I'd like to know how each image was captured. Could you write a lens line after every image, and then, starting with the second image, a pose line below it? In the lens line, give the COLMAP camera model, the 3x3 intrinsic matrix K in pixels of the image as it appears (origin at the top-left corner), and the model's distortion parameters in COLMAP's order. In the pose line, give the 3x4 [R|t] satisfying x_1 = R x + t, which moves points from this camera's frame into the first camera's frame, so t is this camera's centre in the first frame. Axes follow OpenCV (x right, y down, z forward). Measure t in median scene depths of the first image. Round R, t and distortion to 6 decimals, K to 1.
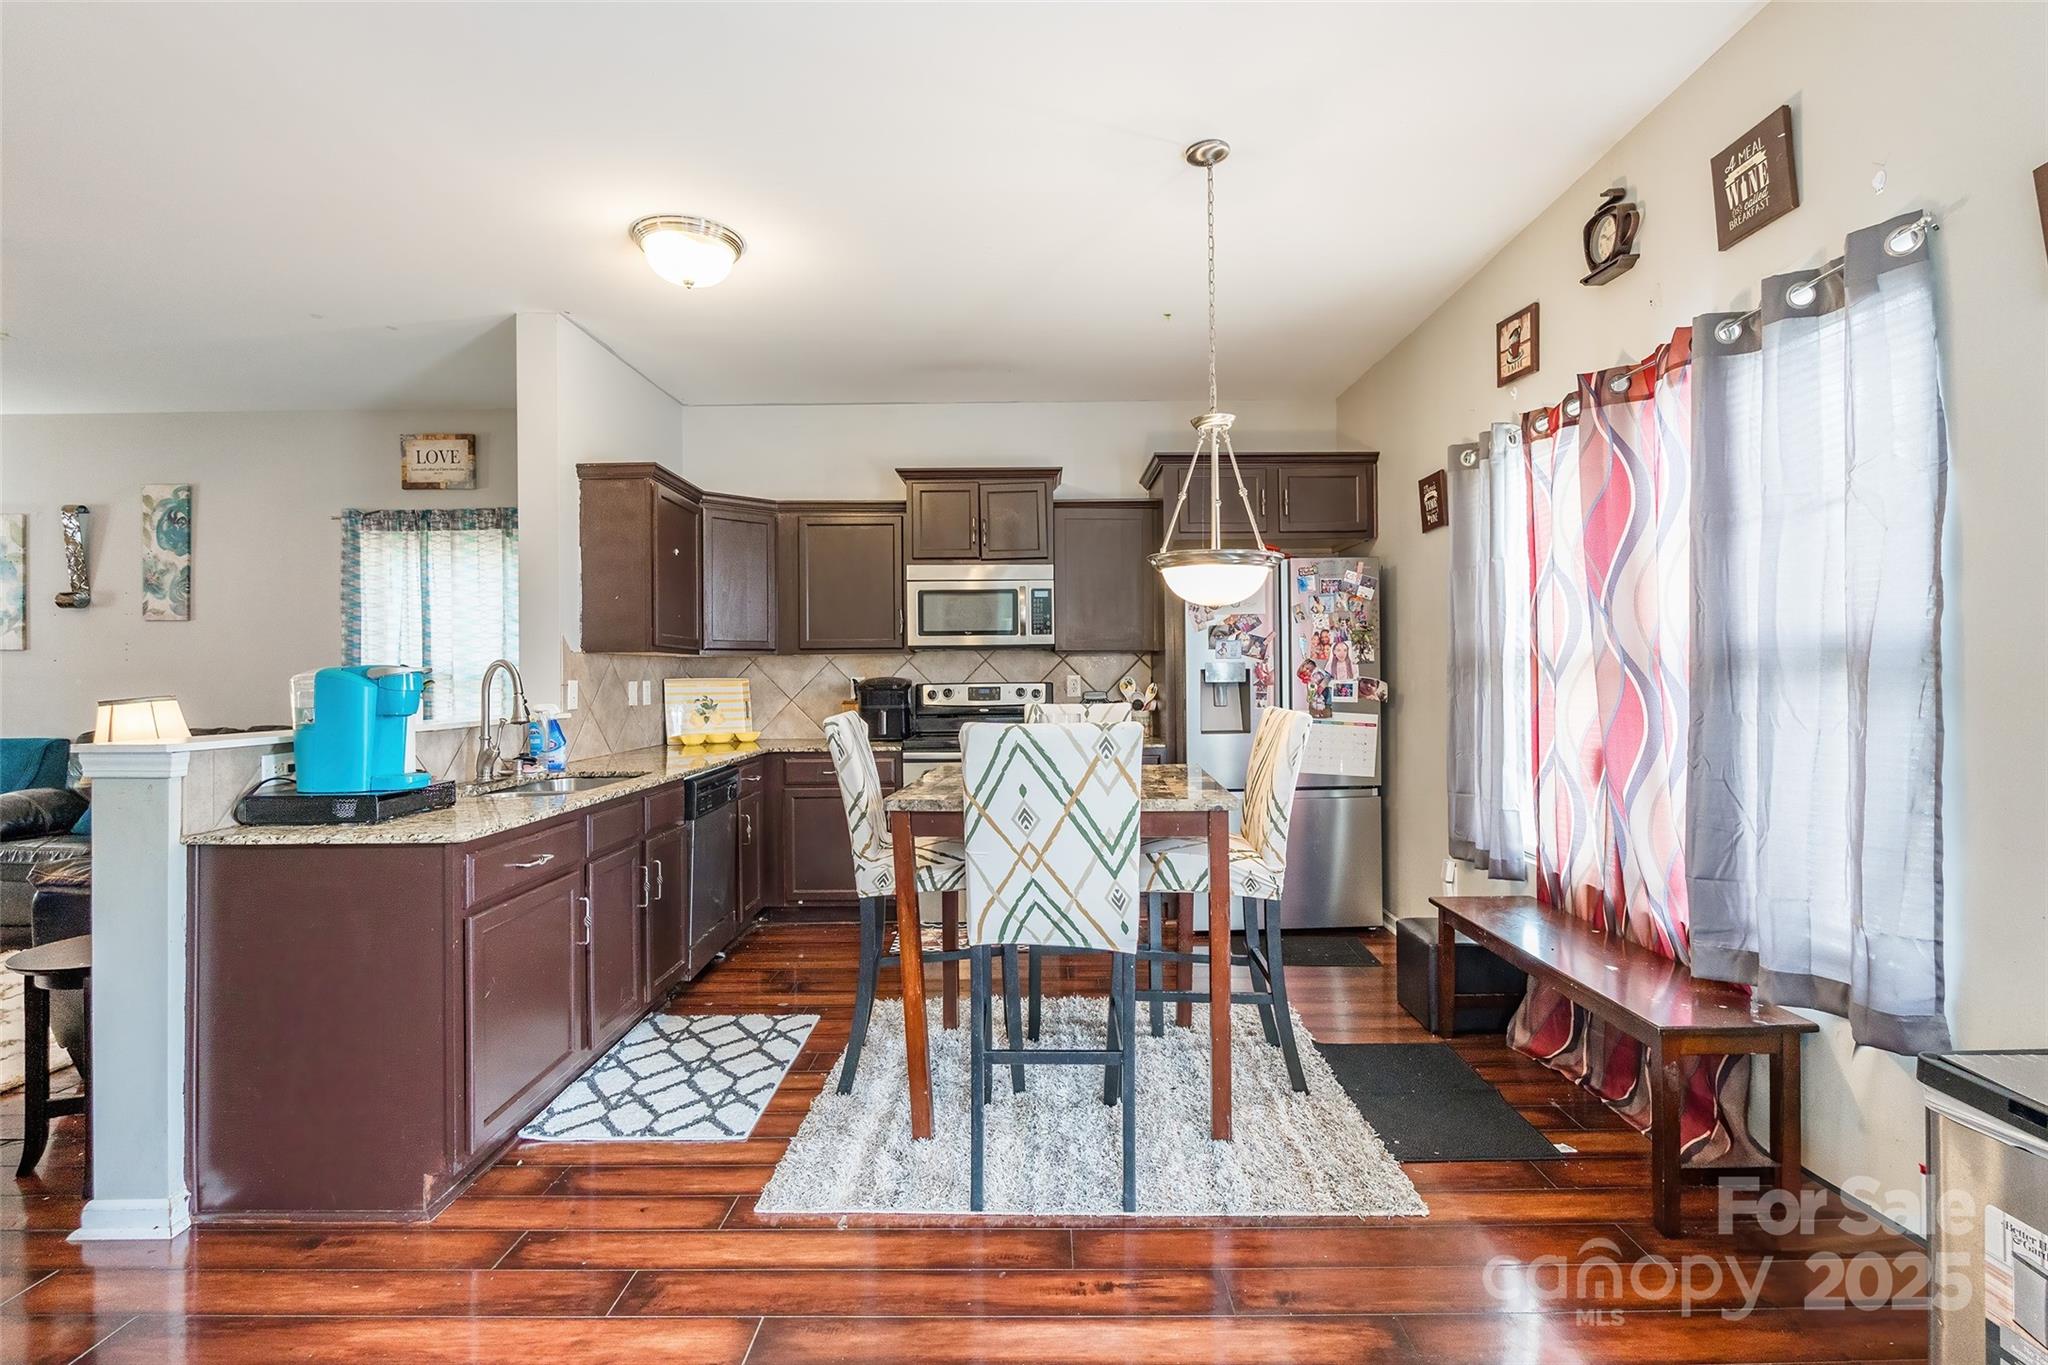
lens RADIAL K [[955.3, 0, 1032.9], [0, 955.3, 669.8], [0, 0, 1]] dist [-0.011877, 0.005943]
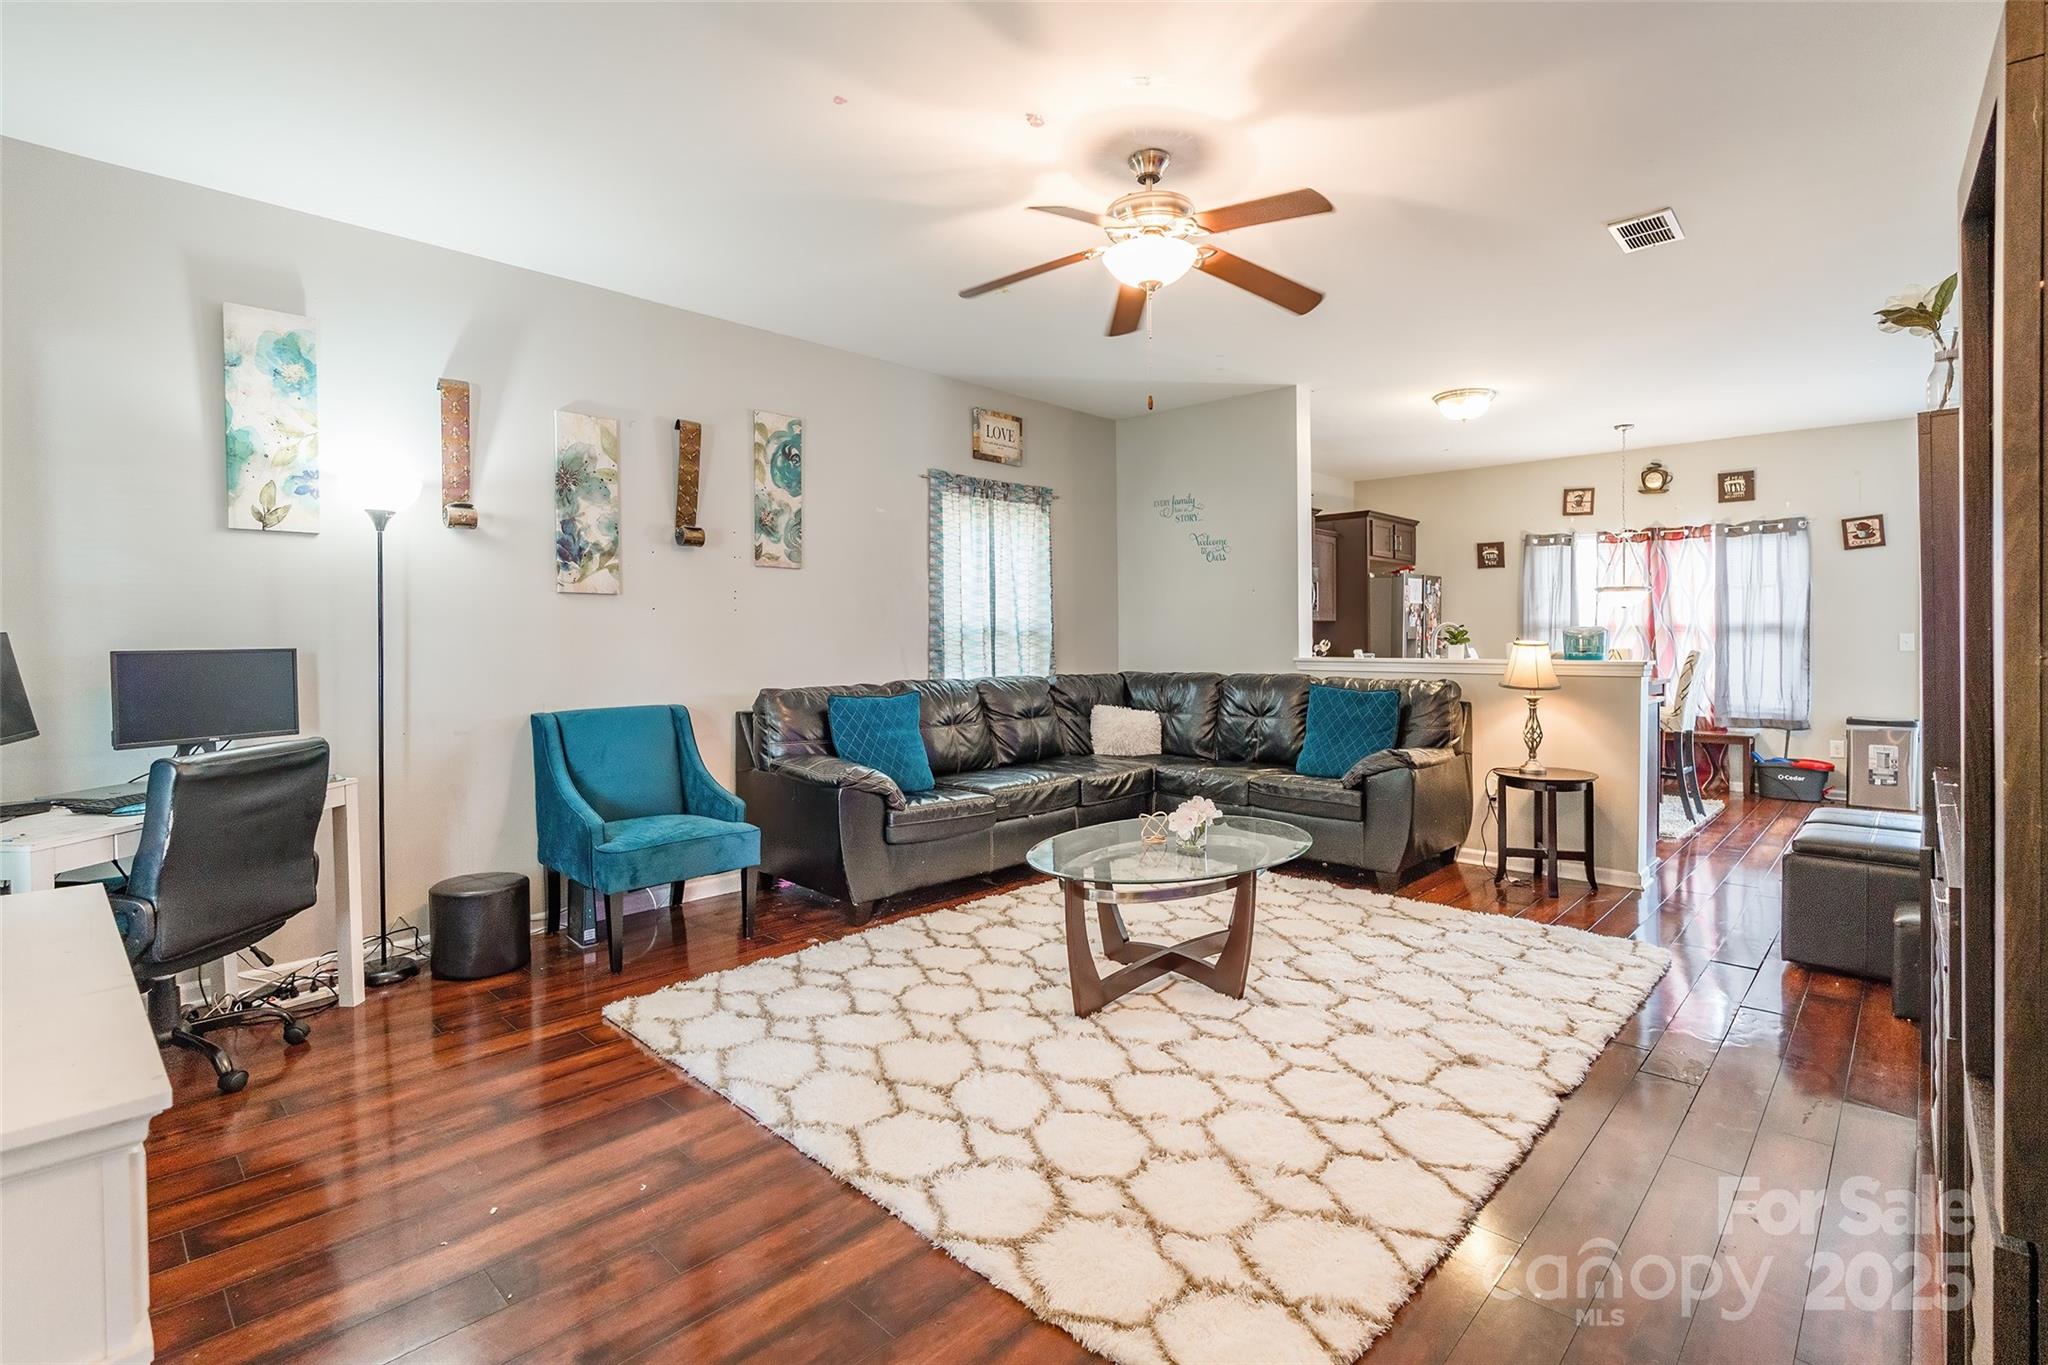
lens RADIAL K [[954.1, 0, 1027.2], [0, 954.1, 647.0], [0, 0, 1]] dist [-0.004720, -0.000145]
pose [[0.684570, -0.002541, 0.728943, -2.397523], [-0.005466, 0.999948, 0.008619, 0.024119], [-0.728927, -0.009885, 0.684520, 0.368173]]
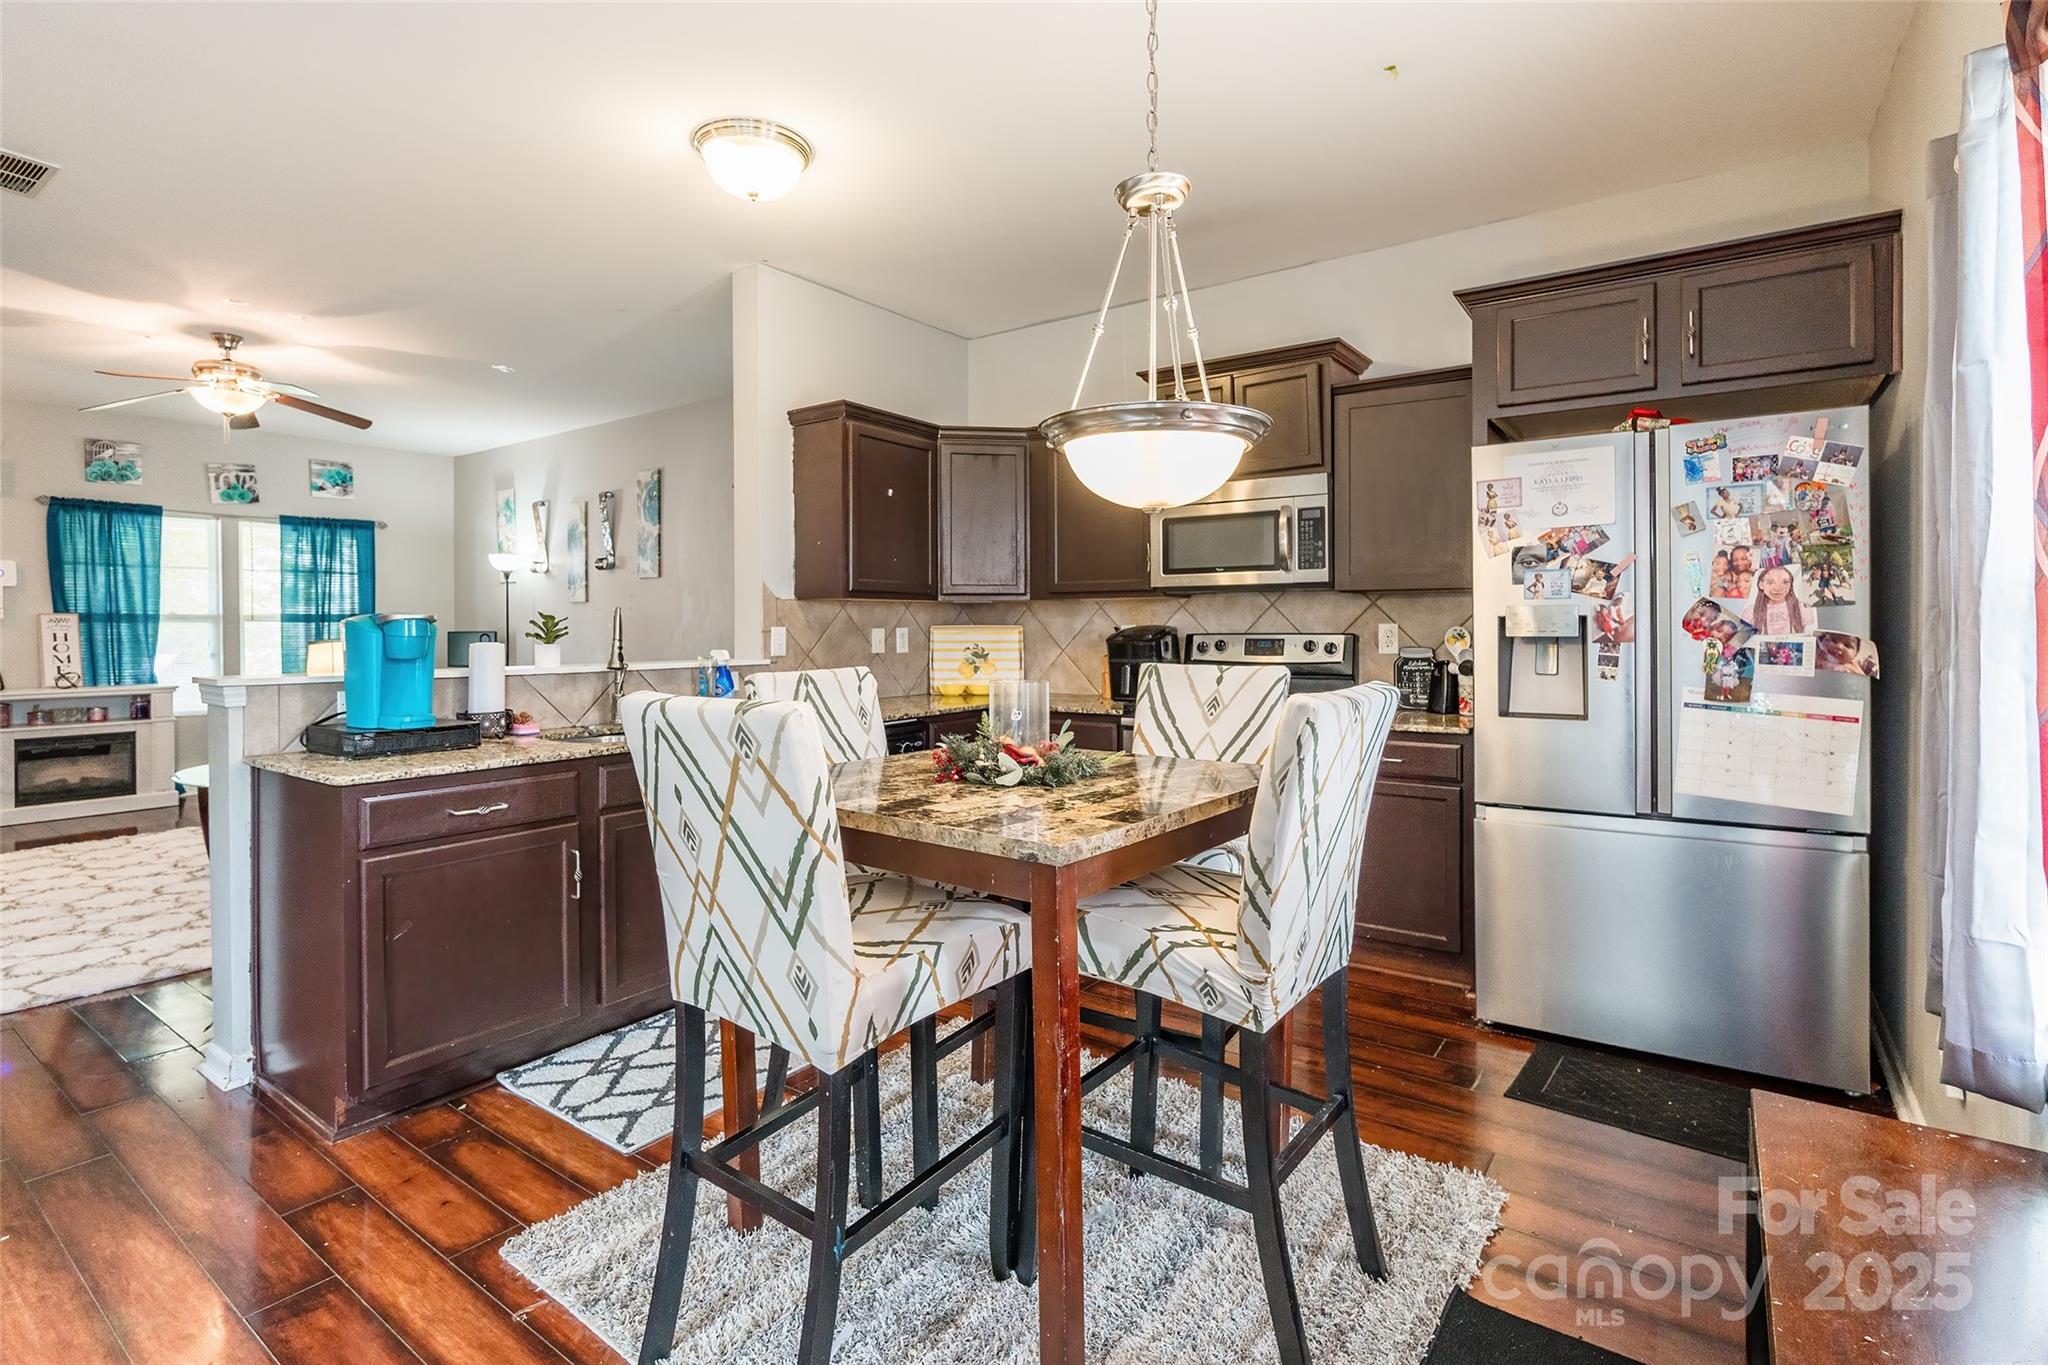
lens RADIAL K [[968.8, 0, 1021.9], [0, 968.8, 636.9], [0, 0, 1]] dist [-0.005411, 0.000135]
pose [[0.813139, 0.012488, -0.581935, 0.415335], [0.000027, 0.999769, 0.021492, -0.000743], [0.582069, -0.017492, 0.812951, 0.409253]]
